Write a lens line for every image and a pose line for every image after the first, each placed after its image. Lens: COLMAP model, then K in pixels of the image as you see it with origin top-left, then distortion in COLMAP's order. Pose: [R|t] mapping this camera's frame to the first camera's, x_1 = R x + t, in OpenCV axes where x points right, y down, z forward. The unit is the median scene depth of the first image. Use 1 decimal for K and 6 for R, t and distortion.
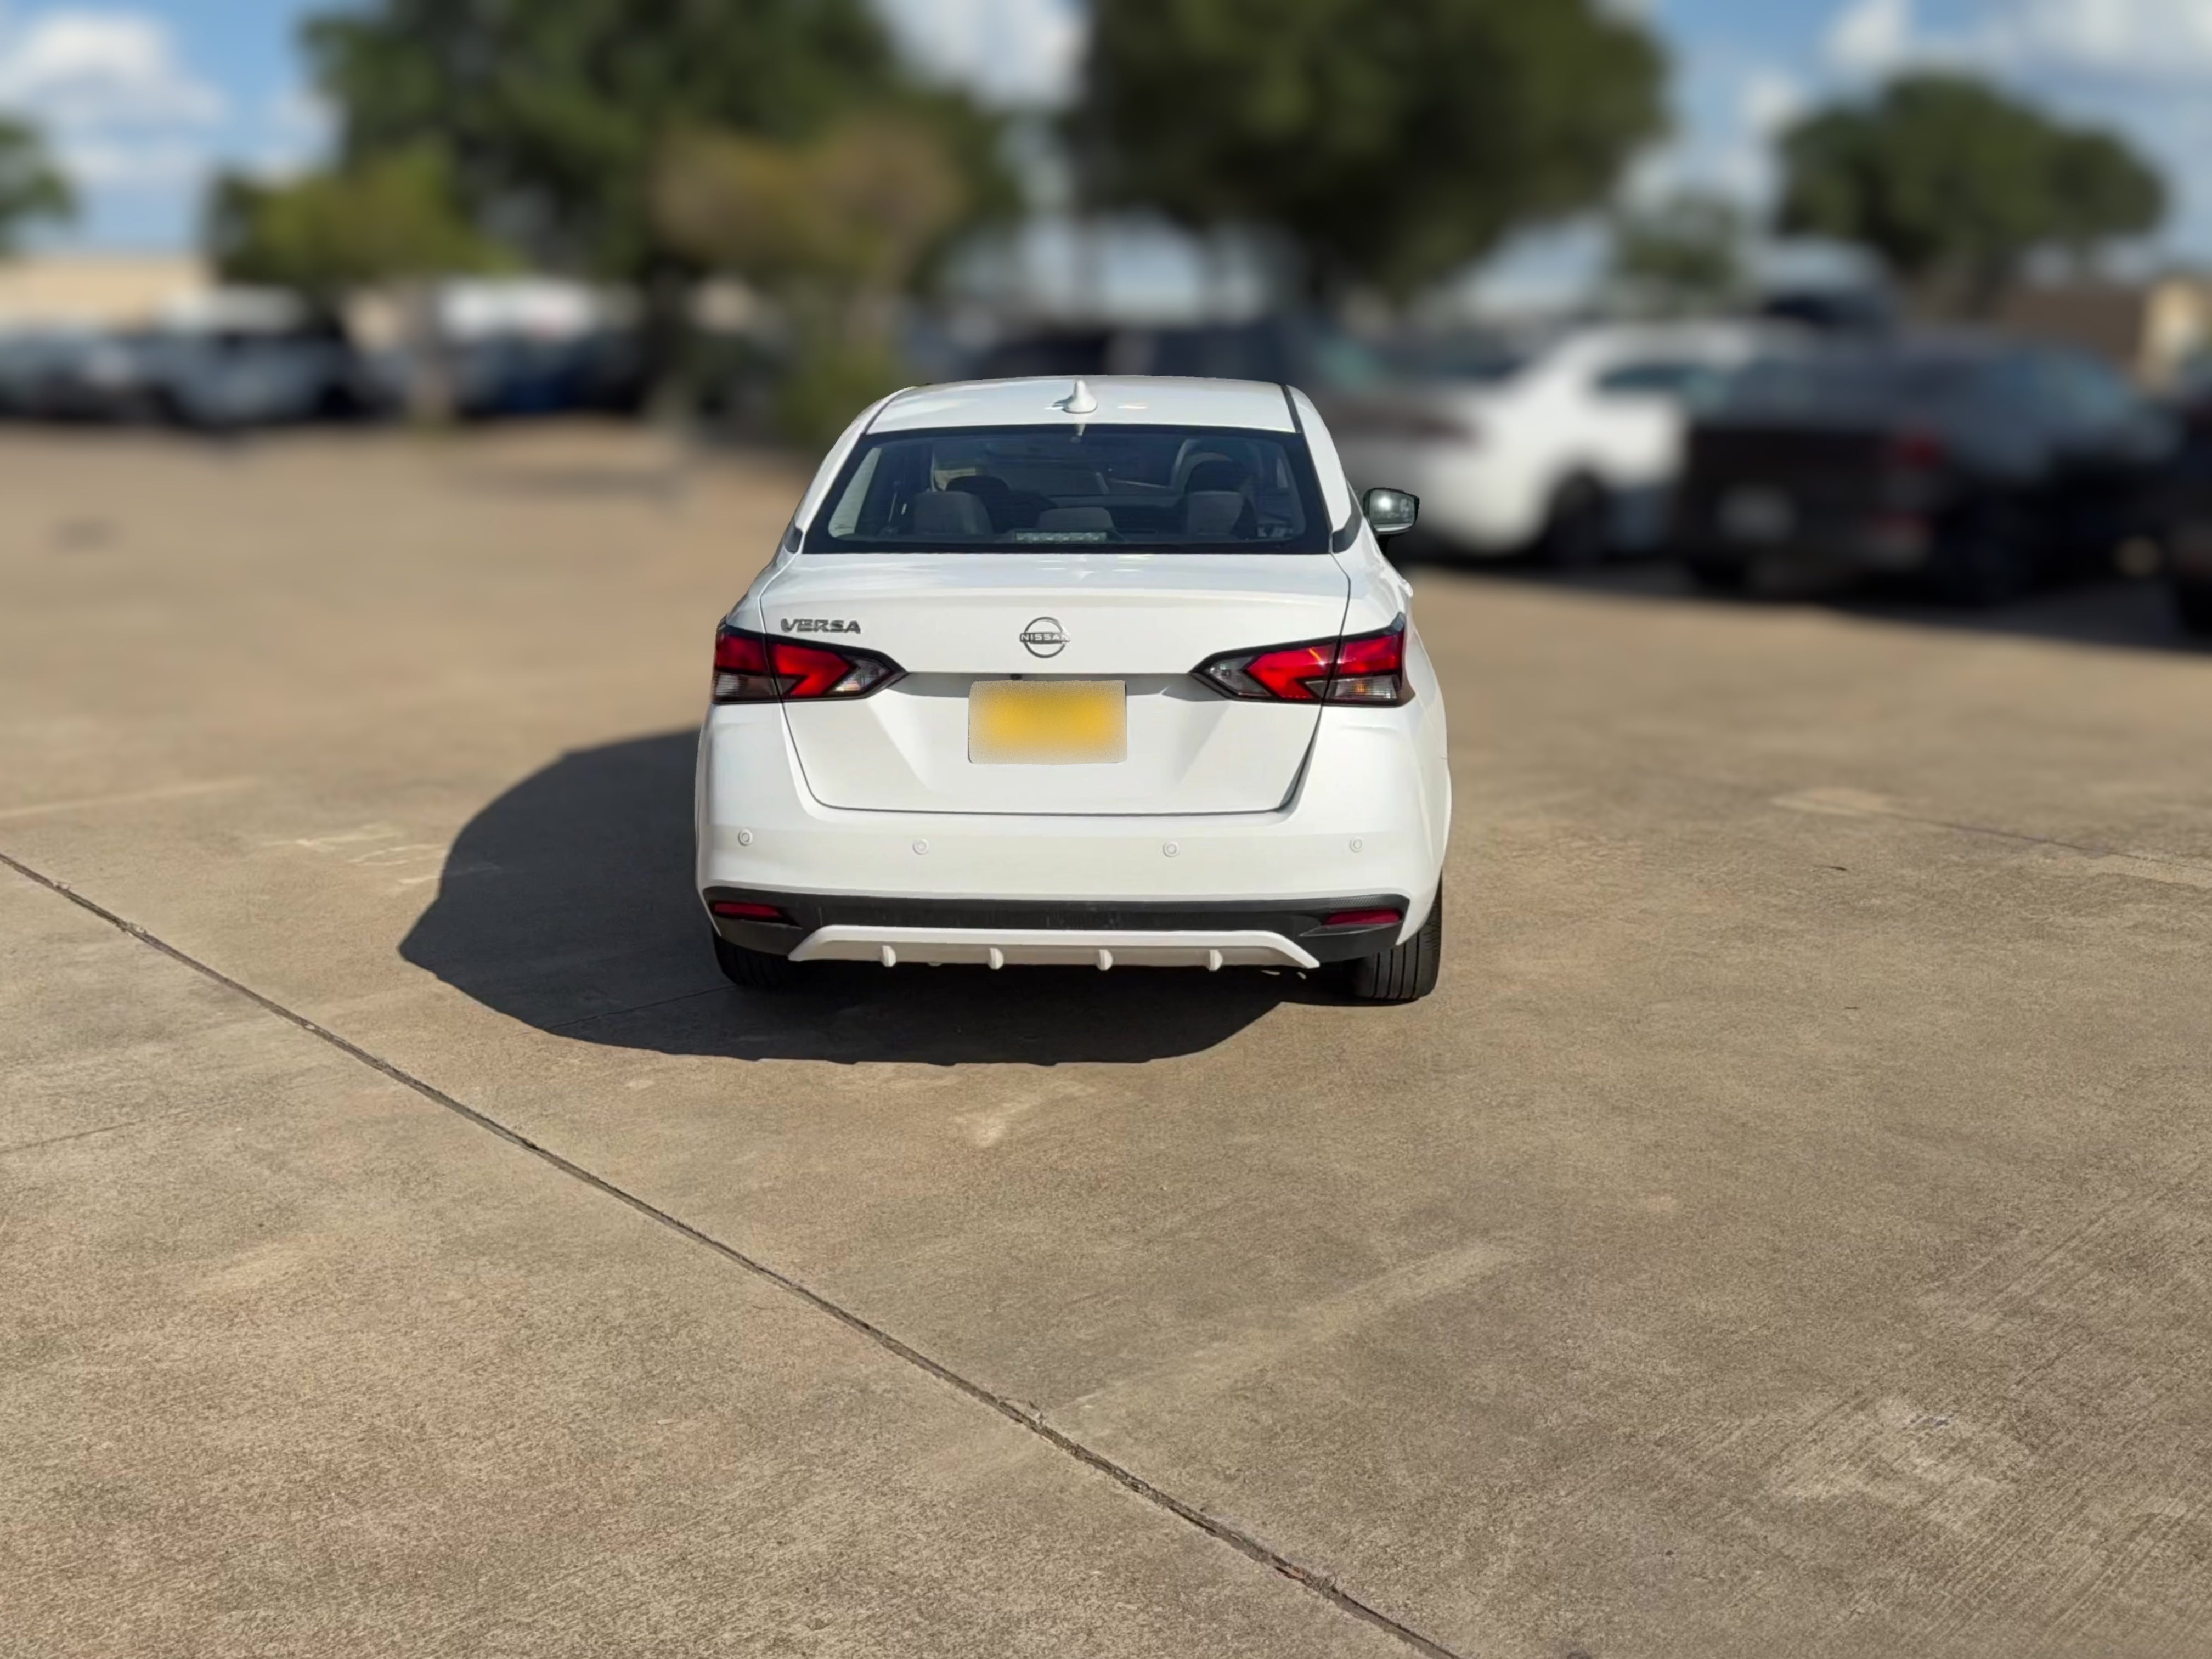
lens RADIAL K [[2239.1, 0, 1130.9], [0, 2239.1, 876.5], [0, 0, 1]] dist [0.021298, 0.000000]
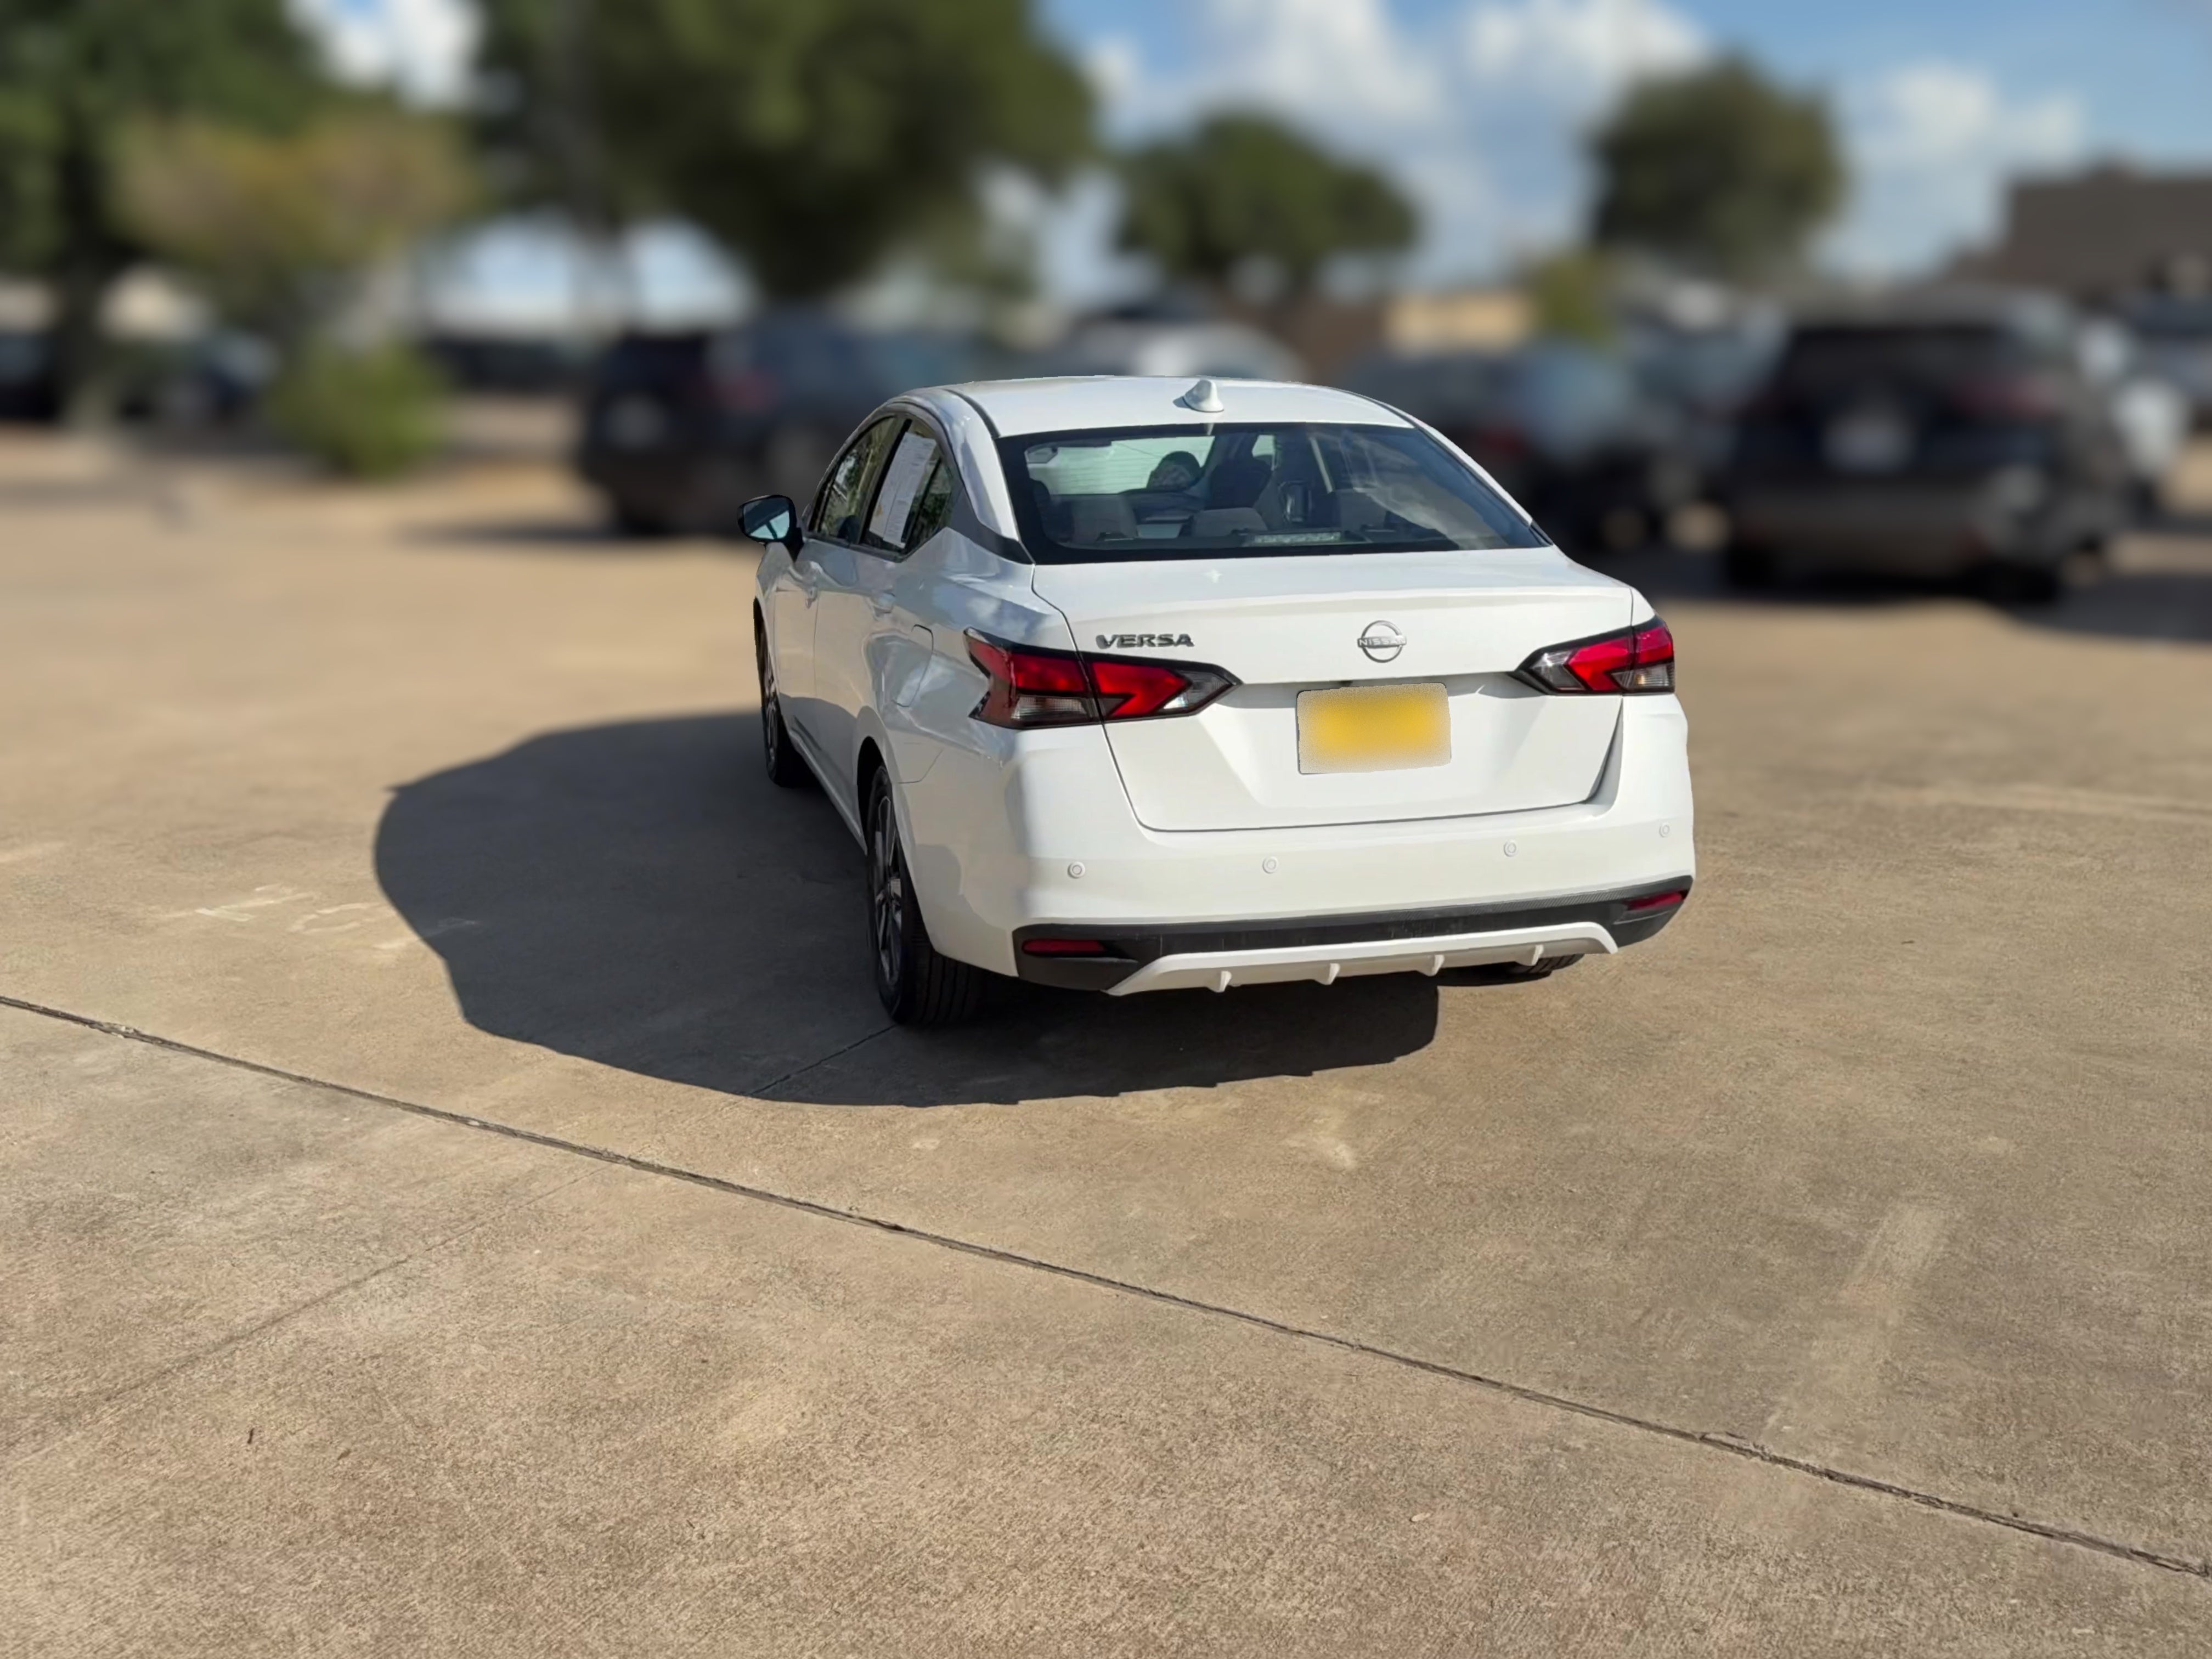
lens RADIAL K [[2109.0, 0, 1141.0], [0, 2109.0, 804.9], [0, 0, 1]] dist [0.008432, 0.000000]
pose [[0.950815, -0.070043, 0.301738, -0.415741], [0.075429, 0.997132, -0.006218, -0.037328], [-0.300437, 0.028672, 0.953371, 0.153590]]
